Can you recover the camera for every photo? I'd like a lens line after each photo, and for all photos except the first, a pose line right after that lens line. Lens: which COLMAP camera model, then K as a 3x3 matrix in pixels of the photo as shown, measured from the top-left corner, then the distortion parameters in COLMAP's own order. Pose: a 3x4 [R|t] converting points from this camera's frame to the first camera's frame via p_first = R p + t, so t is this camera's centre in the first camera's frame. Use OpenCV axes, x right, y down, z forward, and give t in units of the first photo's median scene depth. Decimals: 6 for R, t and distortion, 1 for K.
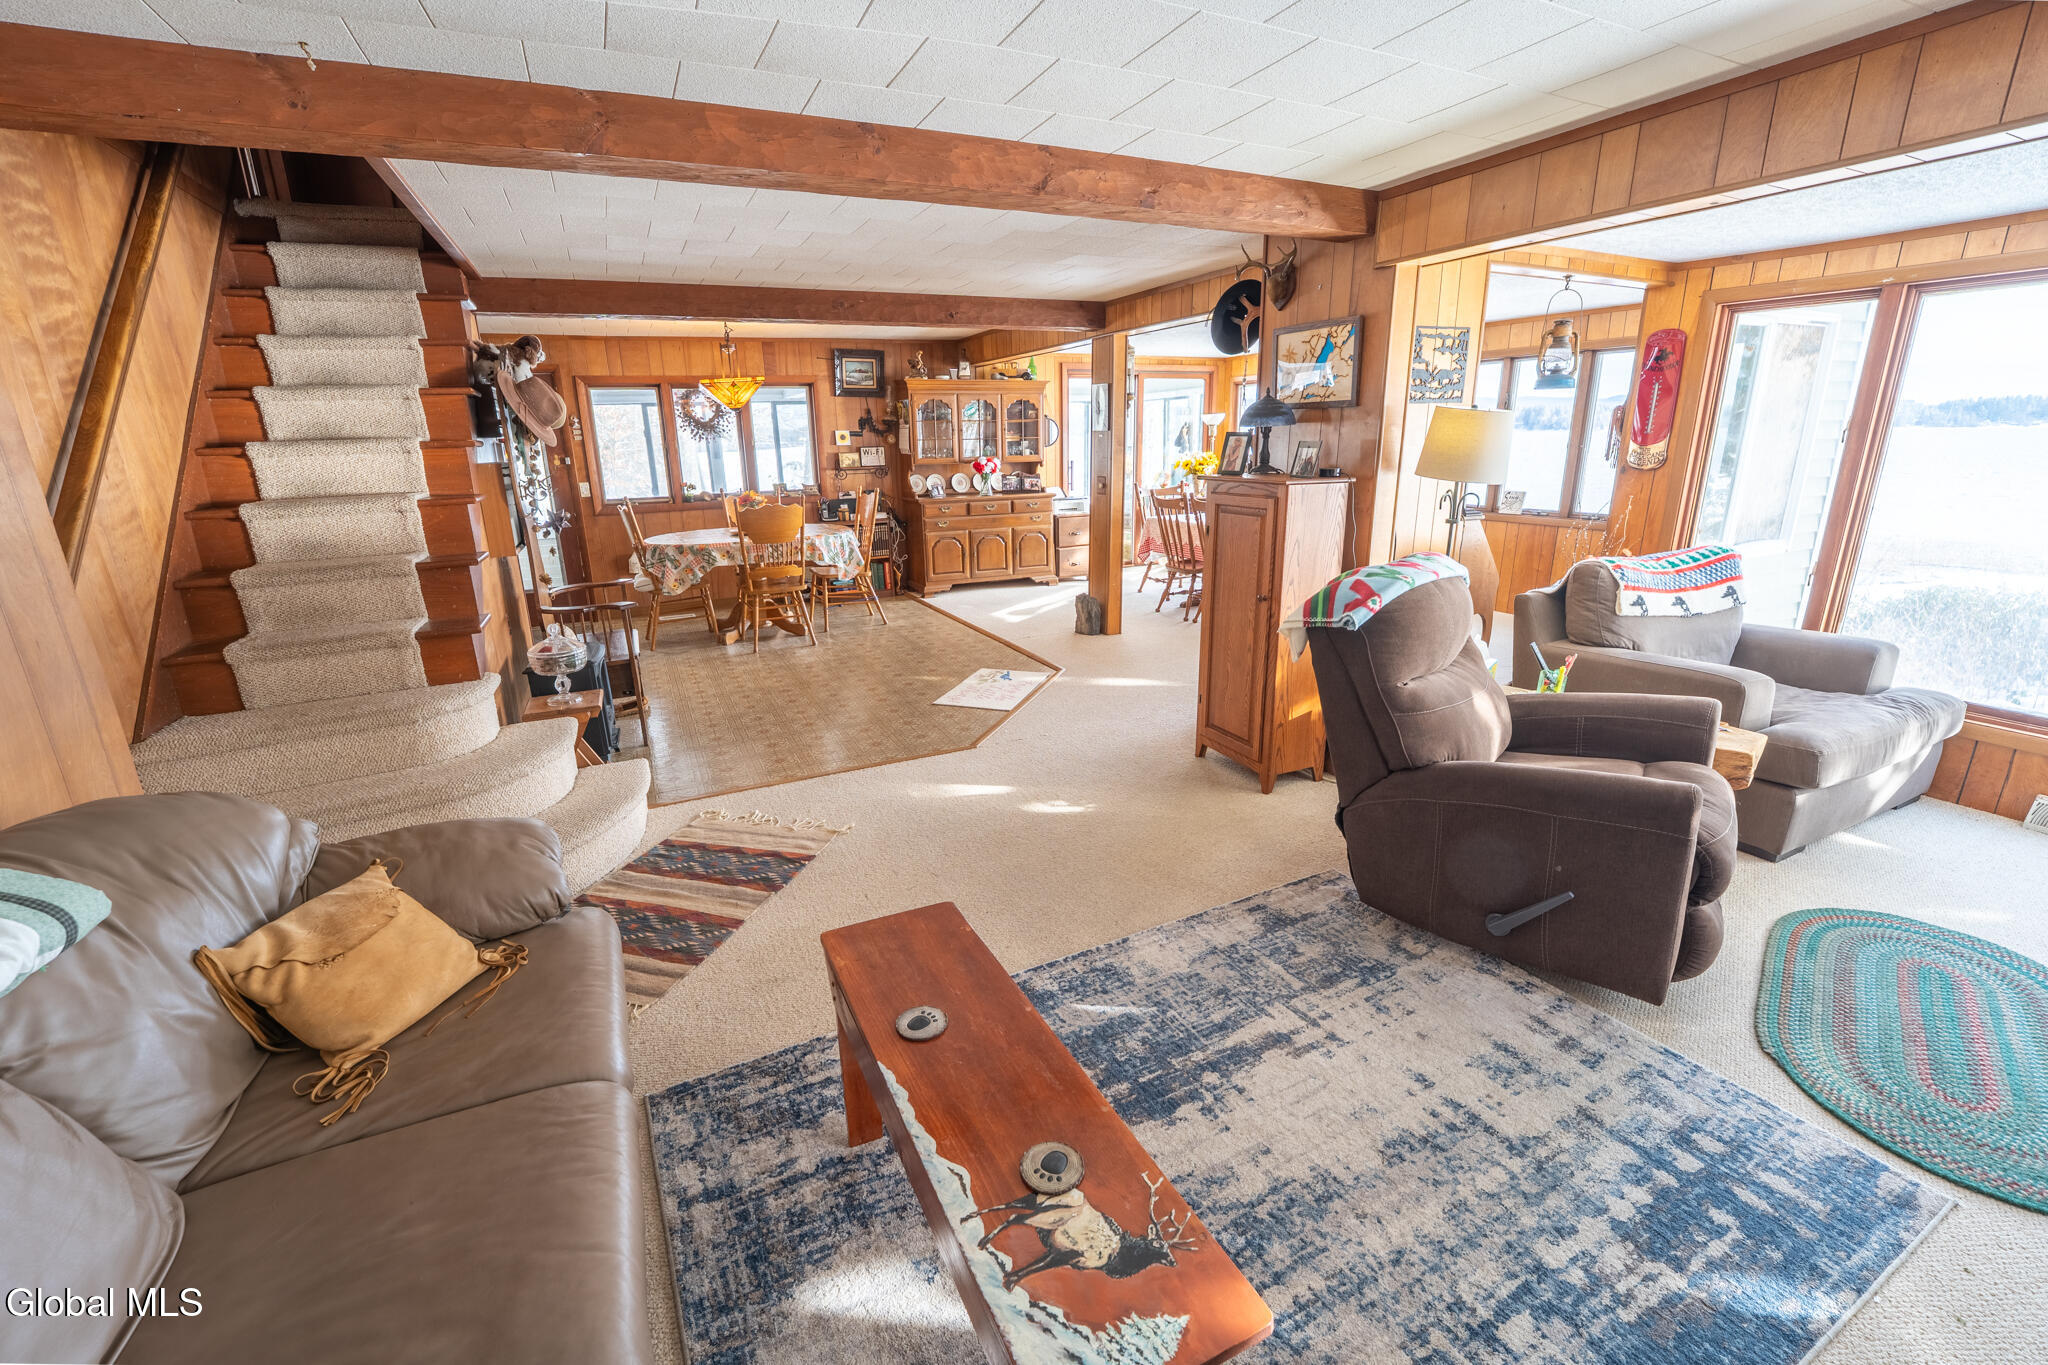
lens RADIAL K [[850.6, 0, 1021.7], [0, 850.6, 689.7], [0, 0, 1]] dist [-0.032628, 0.004700]
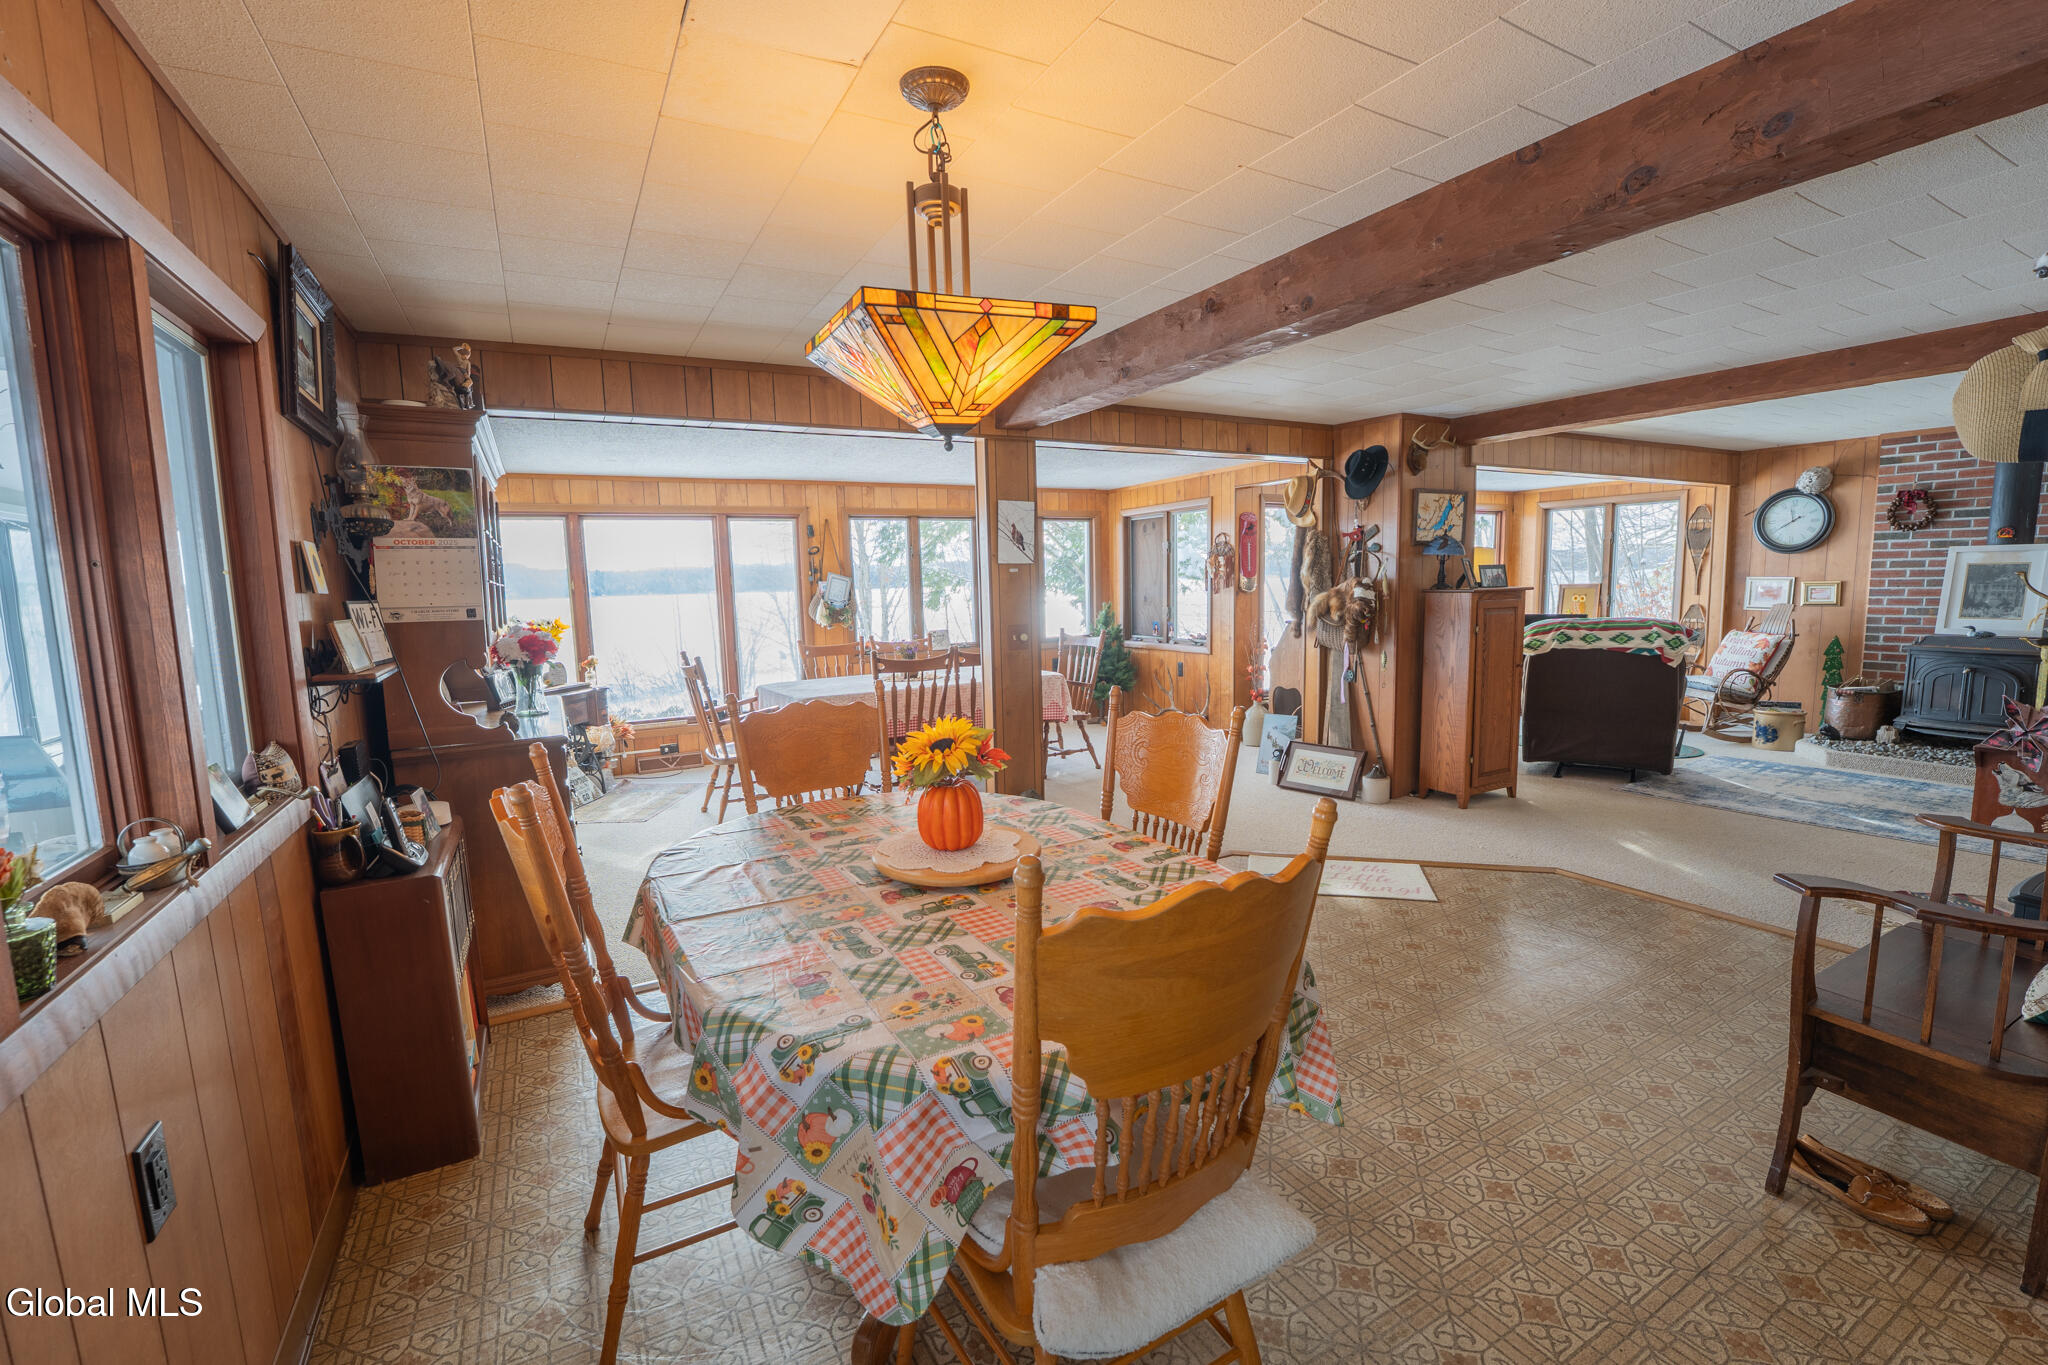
lens RADIAL K [[860.8, 0, 1019.8], [0, 860.8, 689.1], [0, 0, 1]] dist [-0.031571, 0.004488]
pose [[-0.061473, -0.102006, 0.992883, -1.177793], [0.312899, 0.942649, 0.116218, -0.525743], [-0.947795, 0.317816, -0.026030, 1.913776]]
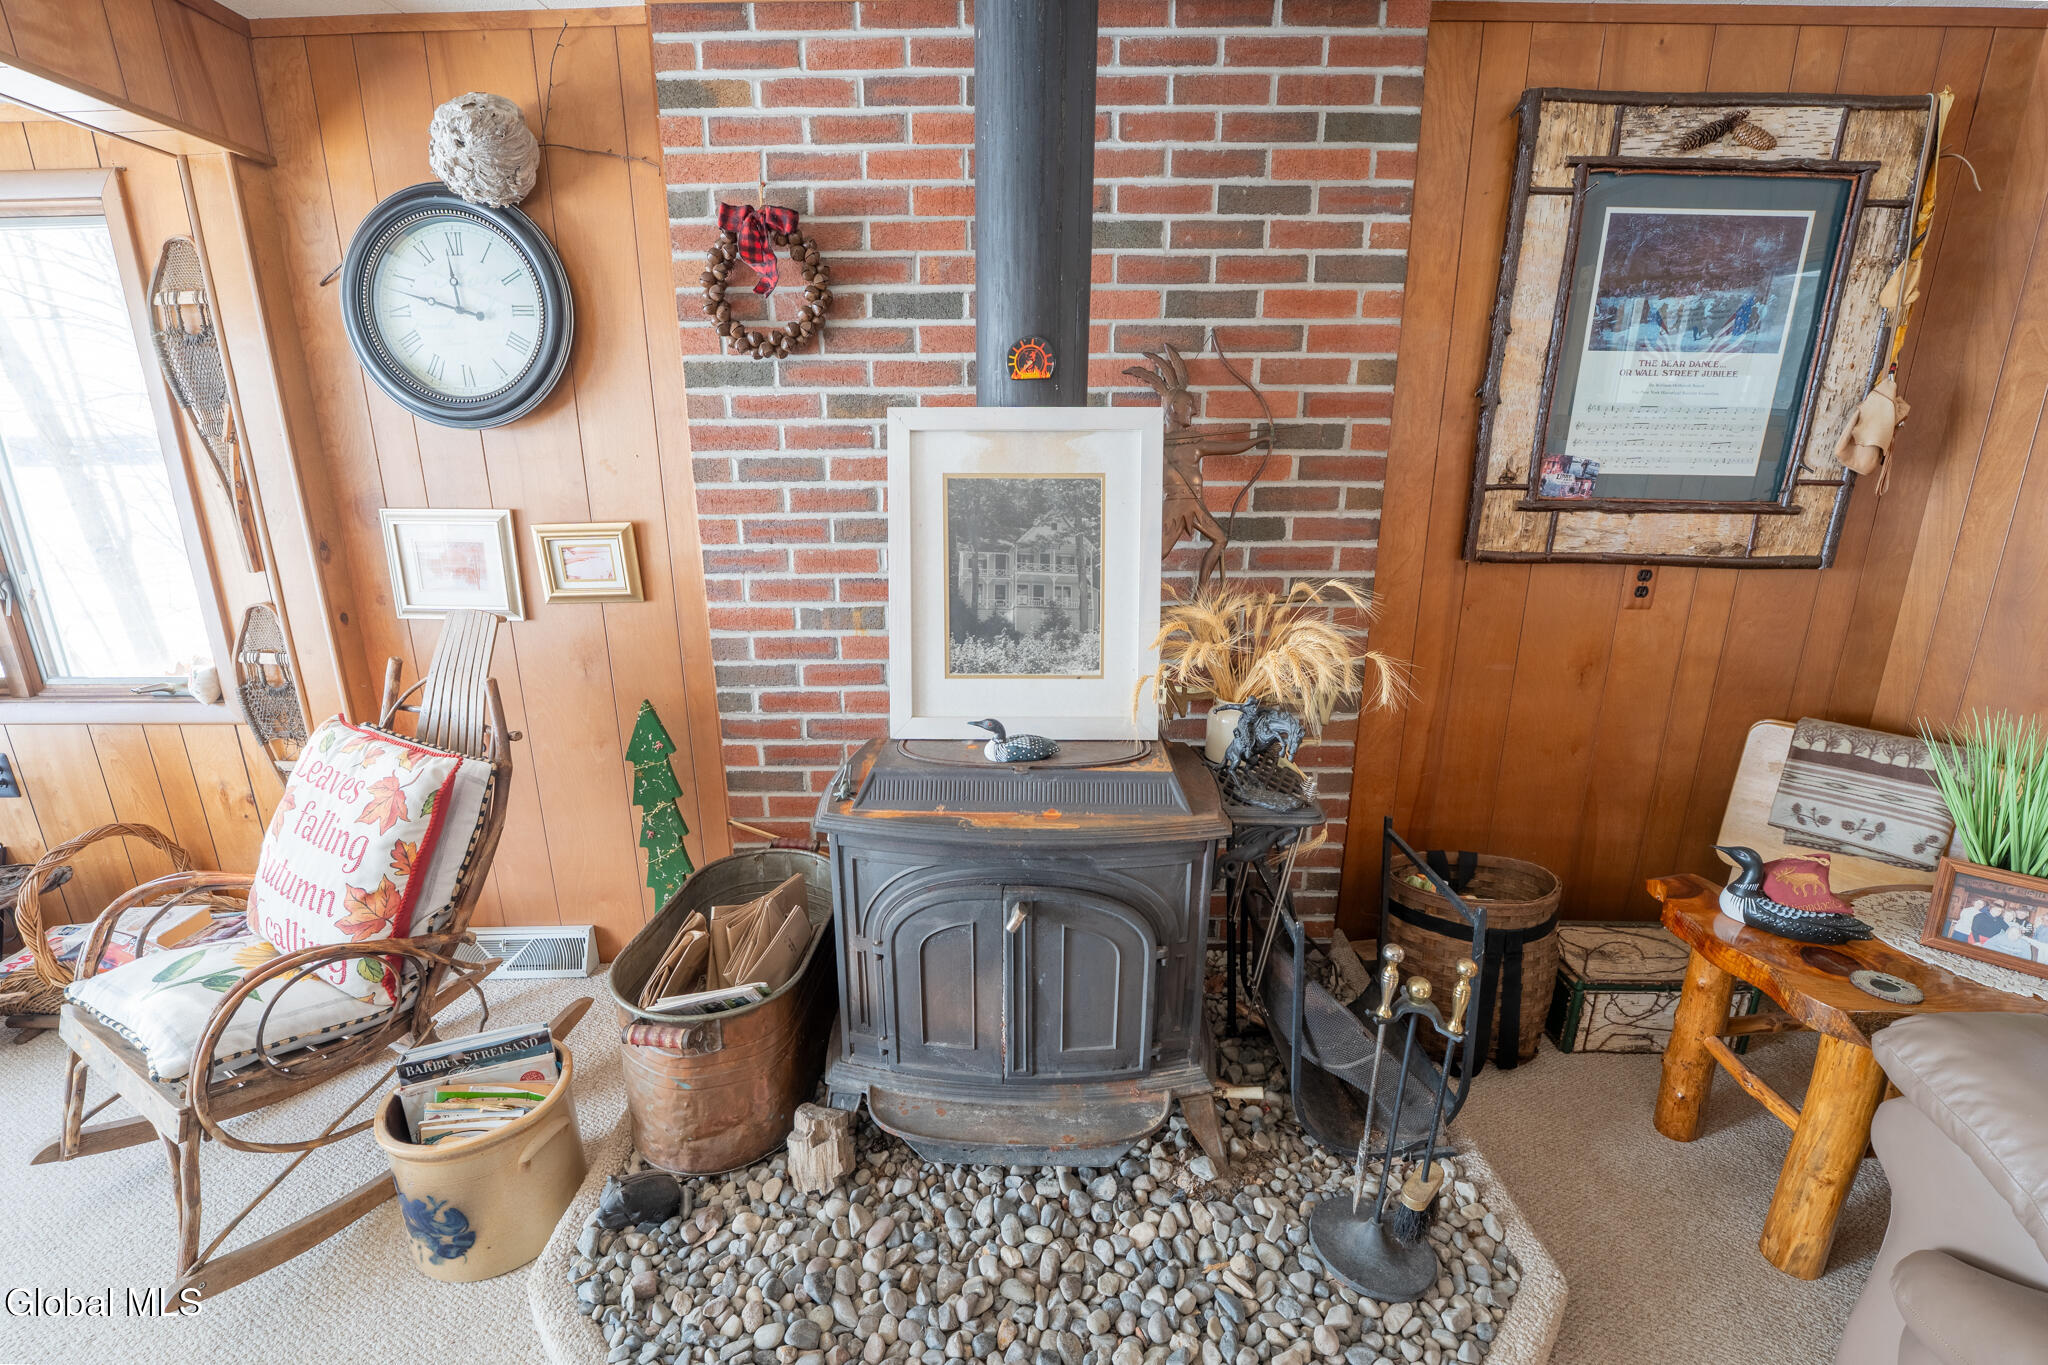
lens RADIAL K [[860.8, 0, 1019.8], [0, 860.8, 689.1], [0, 0, 1]] dist [-0.031571, 0.004488]
pose [[-0.899891, -0.093064, 0.426070, 0.144676], [0.147077, 0.854972, 0.497384, -0.099258], [-0.410567, 0.510257, -0.755694, 0.378403]]
